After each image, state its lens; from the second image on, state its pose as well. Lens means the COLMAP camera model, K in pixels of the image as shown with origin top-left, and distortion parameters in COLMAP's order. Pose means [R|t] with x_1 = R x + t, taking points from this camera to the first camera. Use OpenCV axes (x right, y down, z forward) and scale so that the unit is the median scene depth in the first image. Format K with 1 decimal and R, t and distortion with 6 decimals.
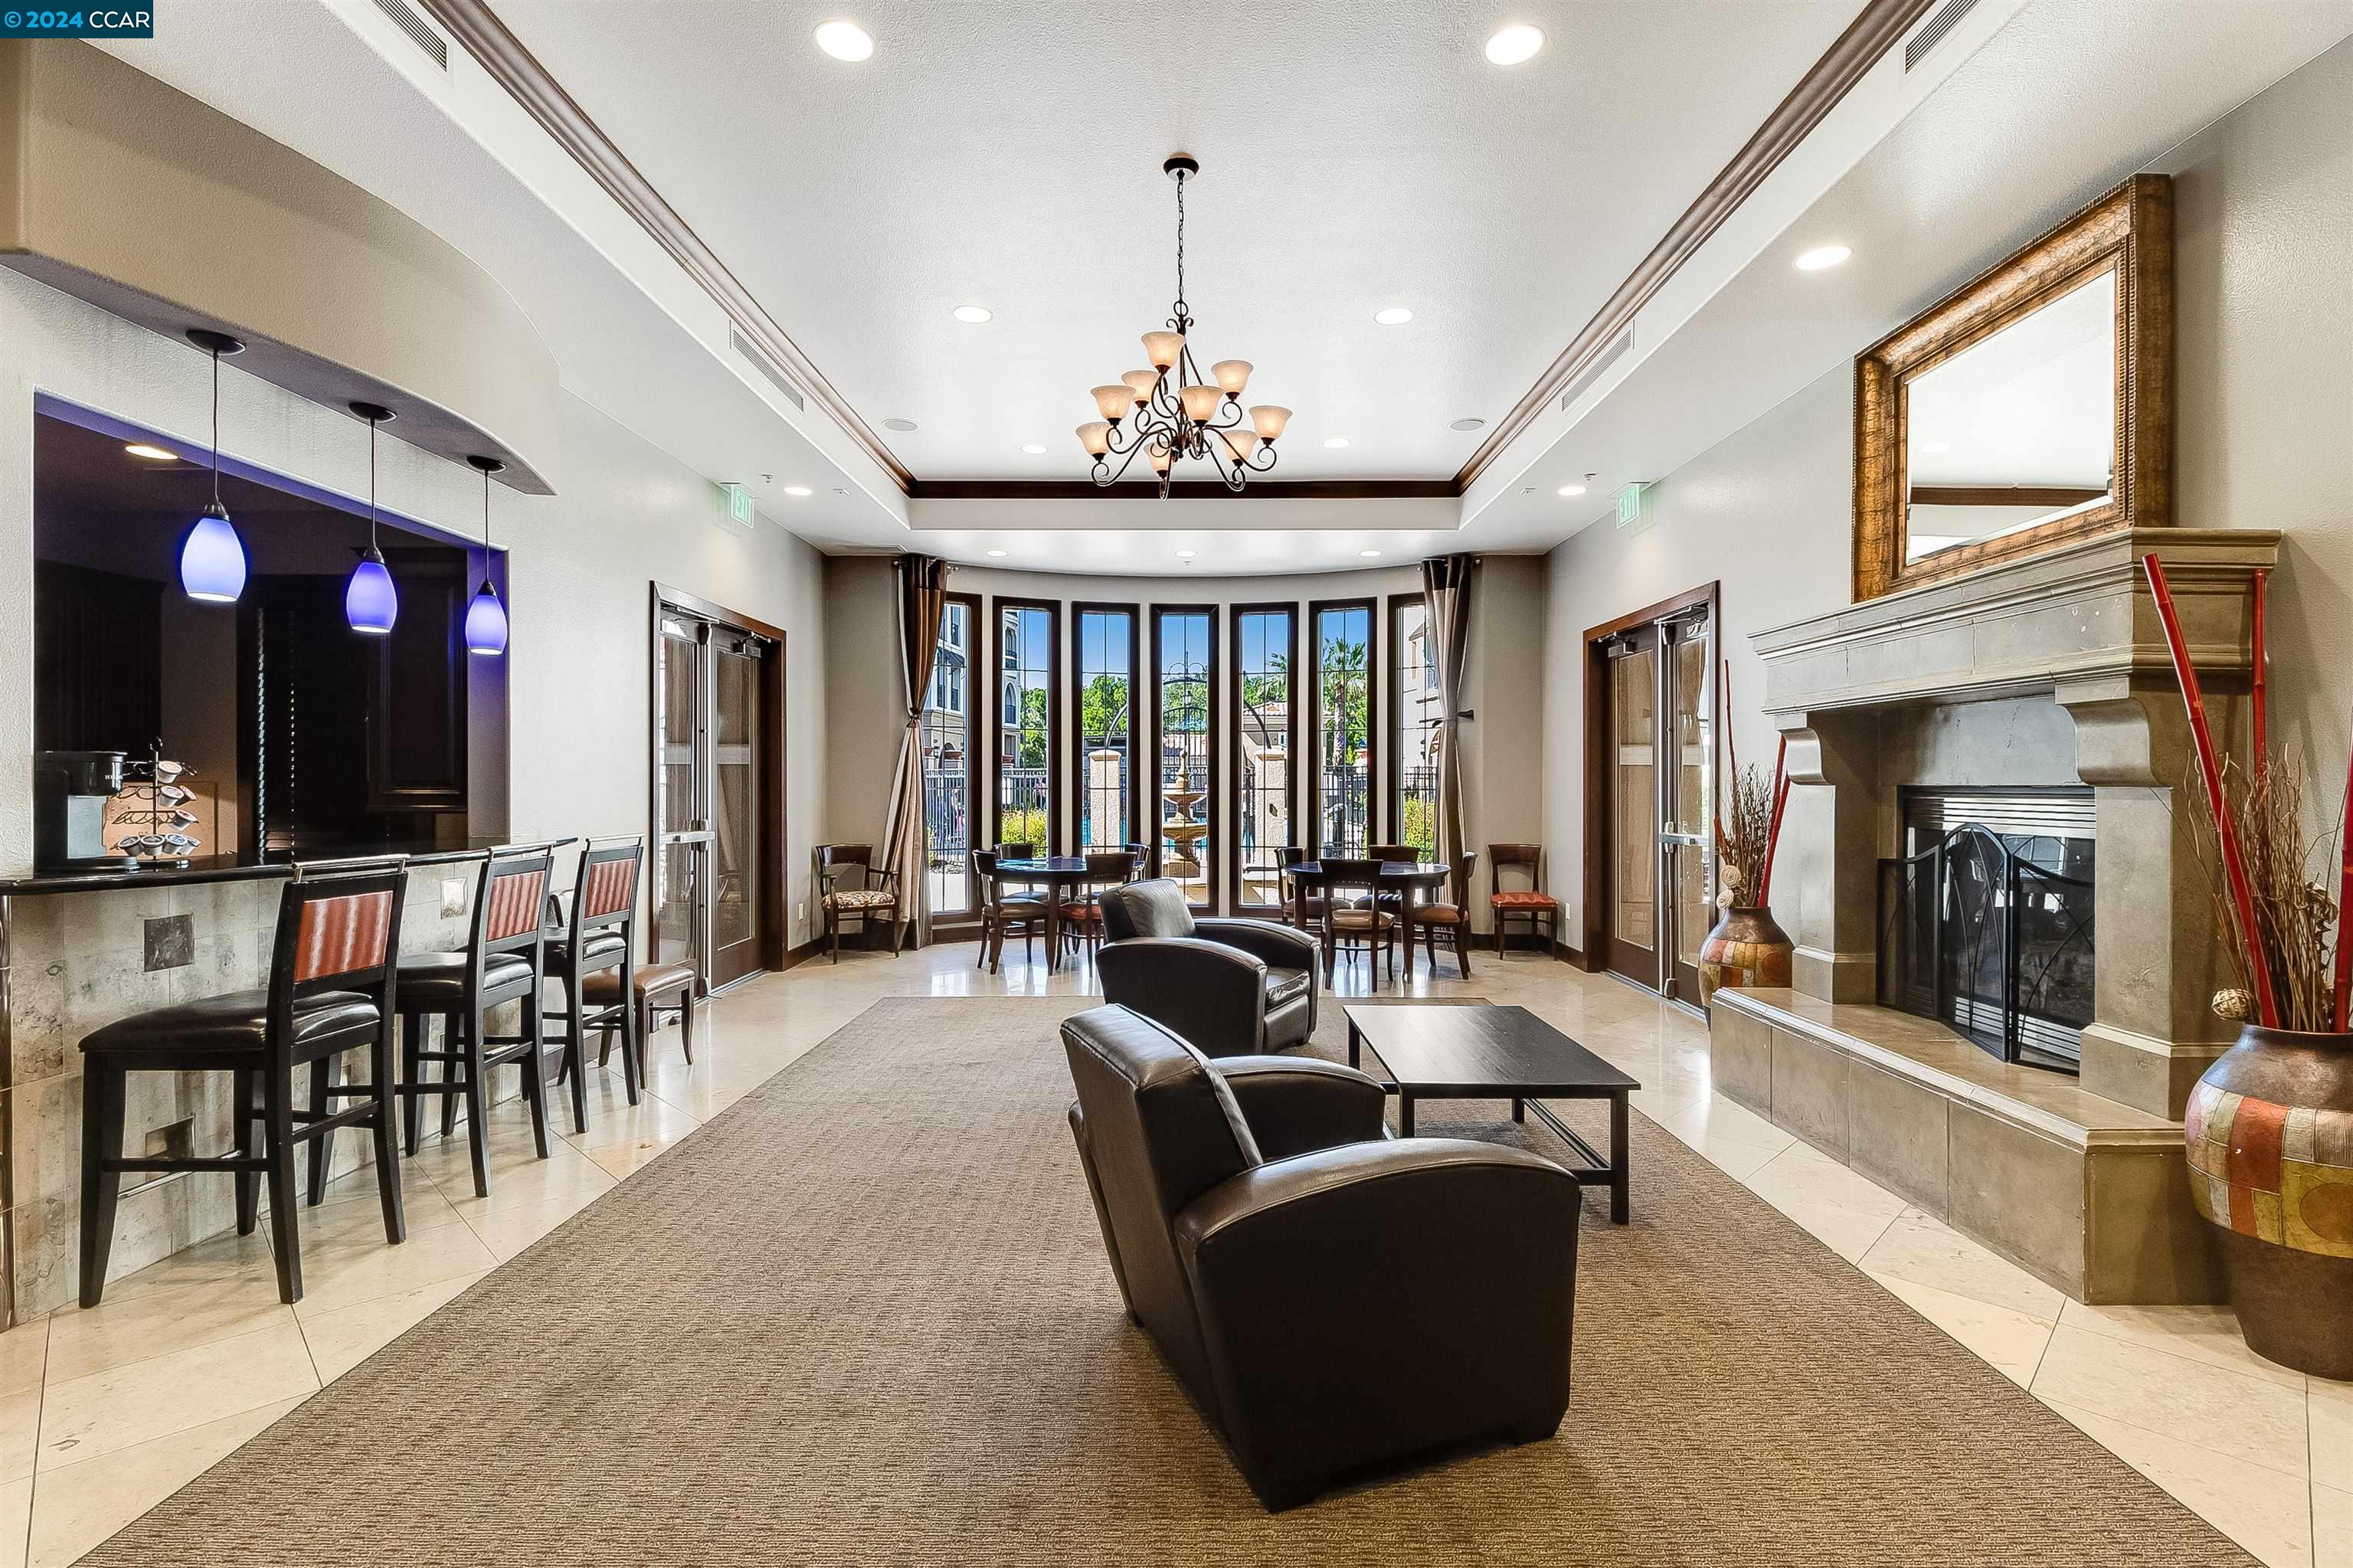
lens RADIAL K [[1074.2, 0, 1183.1], [0, 1074.2, 778.0], [0, 0, 1]] dist [-0.002081, -0.003915]
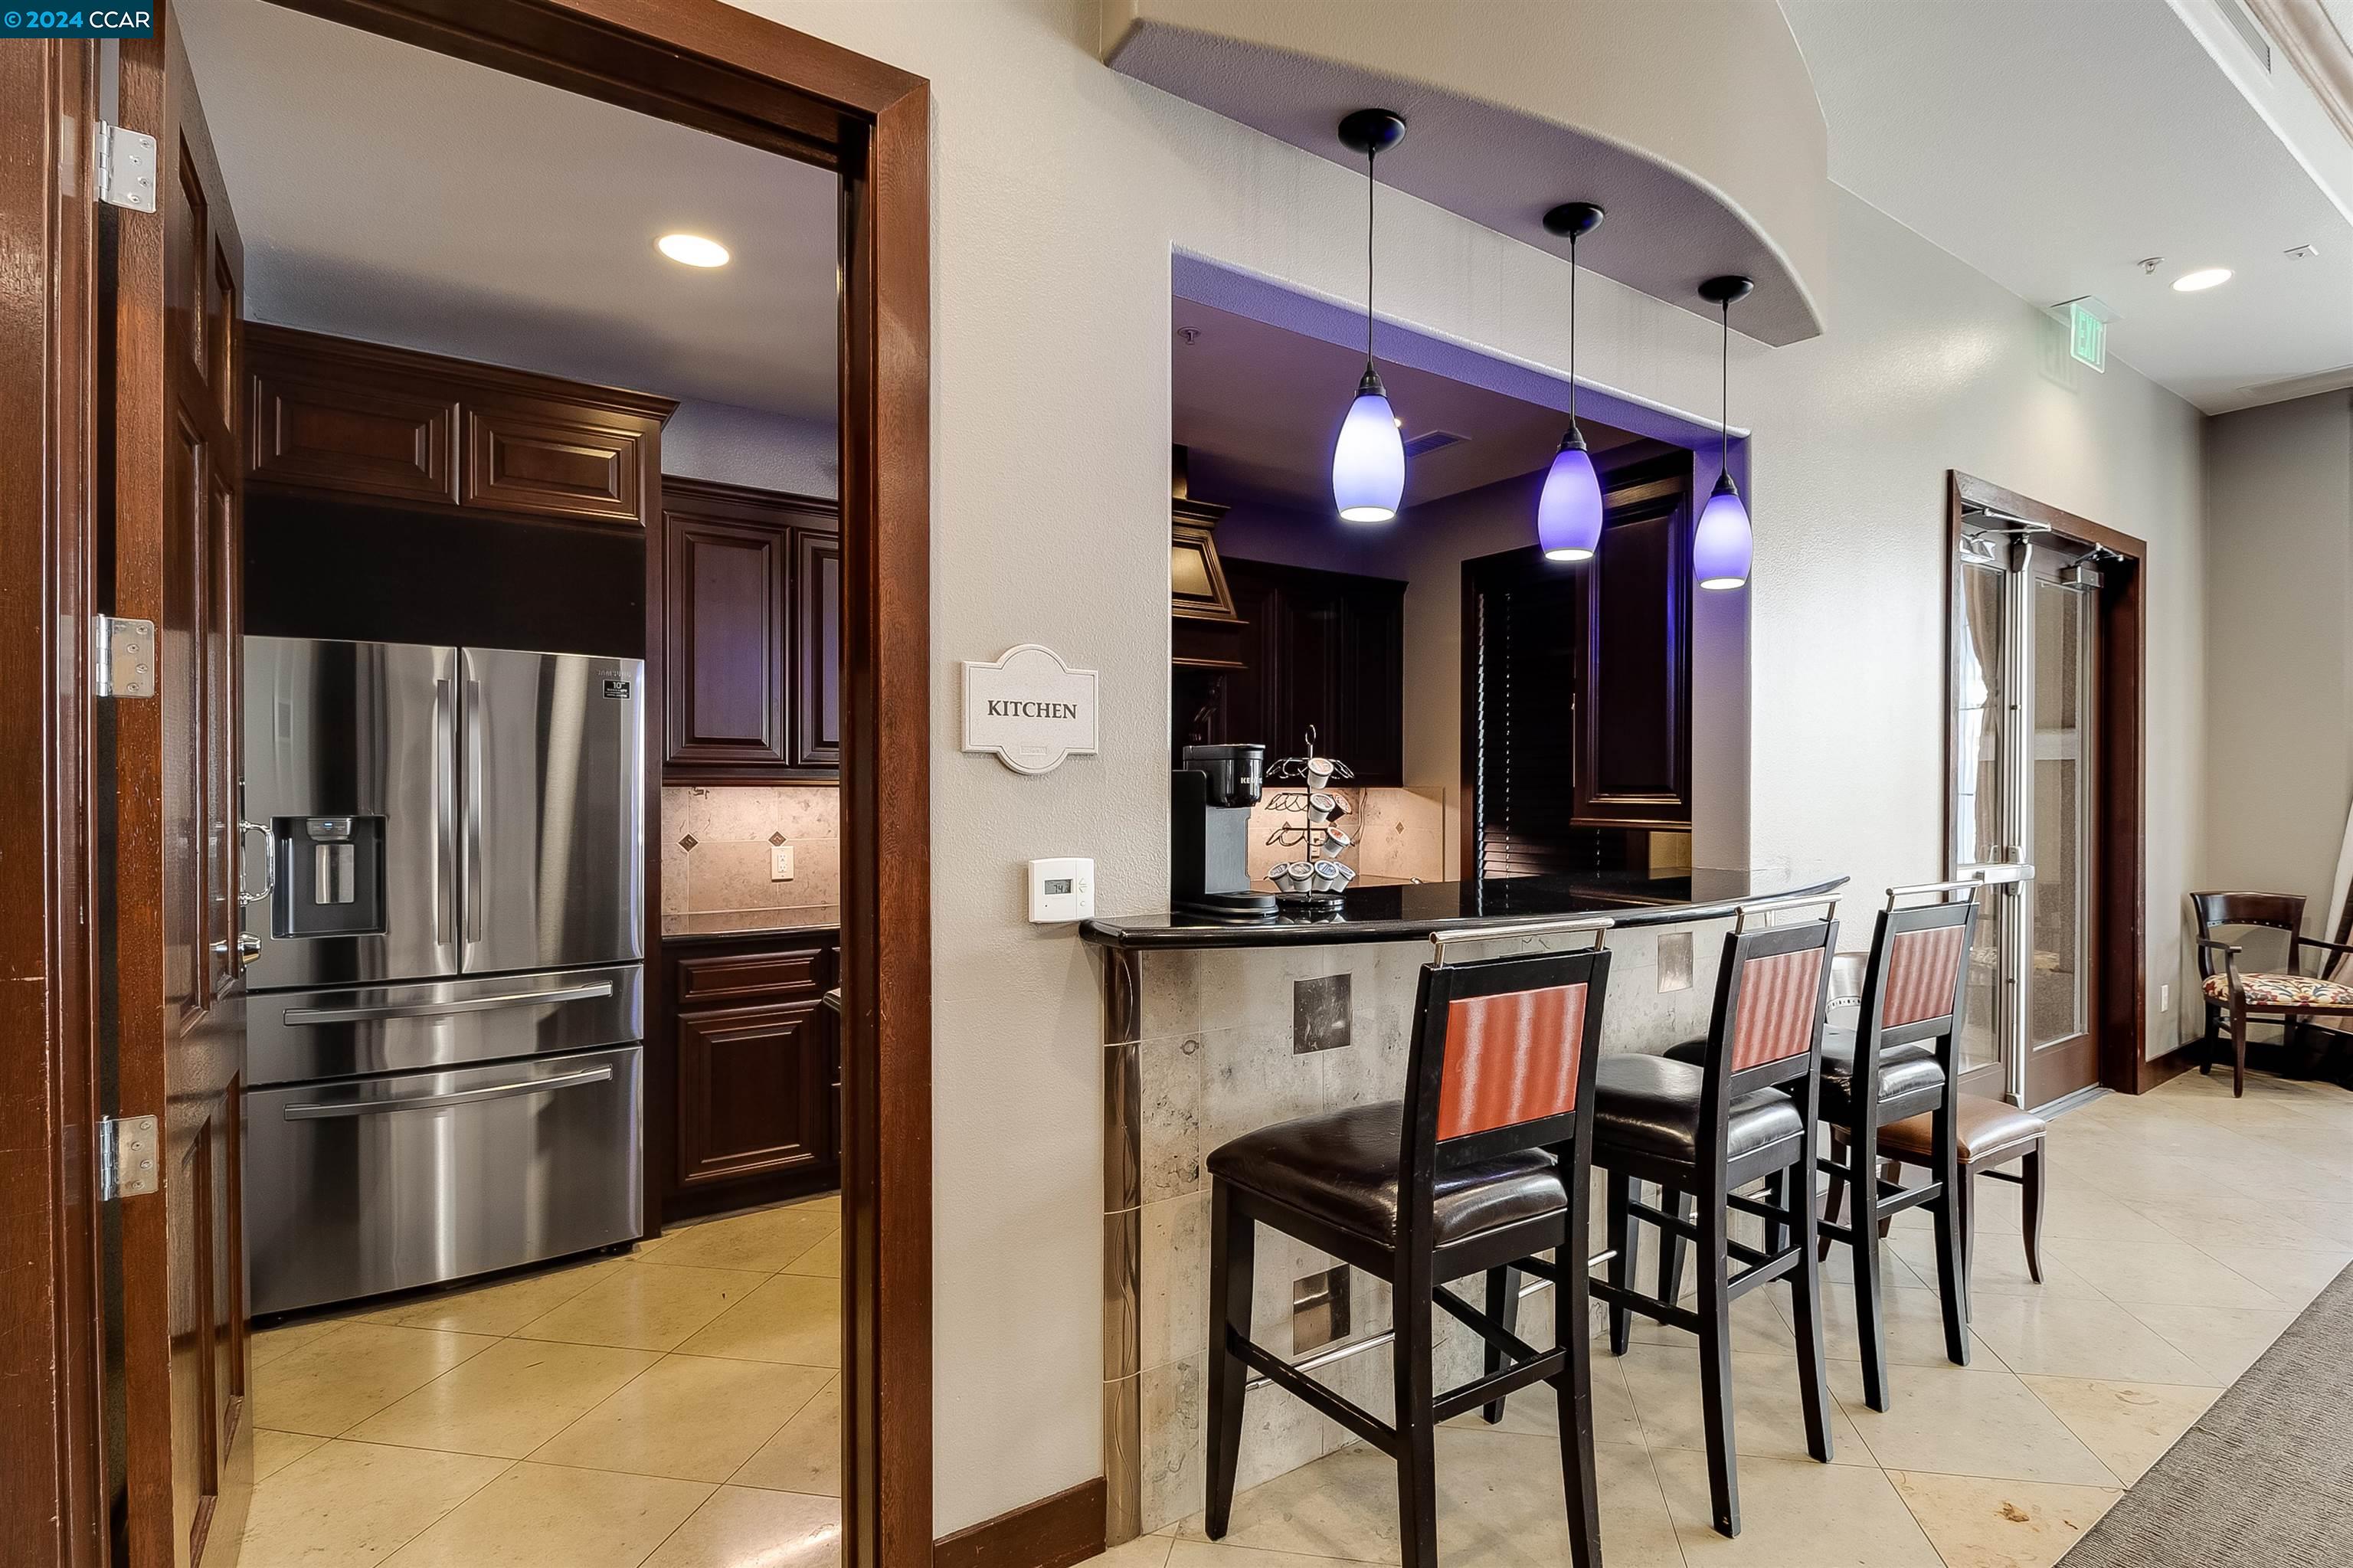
lens RADIAL K [[1091.0, 0, 1281.9], [0, 1091.0, 797.3], [0, 0, 1]] dist [0.004291, 0.000520]
pose [[0.595175, 0.012434, -0.803500, -0.266233], [-0.000213, 0.999883, 0.015316, -0.000051], [0.803596, -0.008944, 0.595108, 0.378065]]
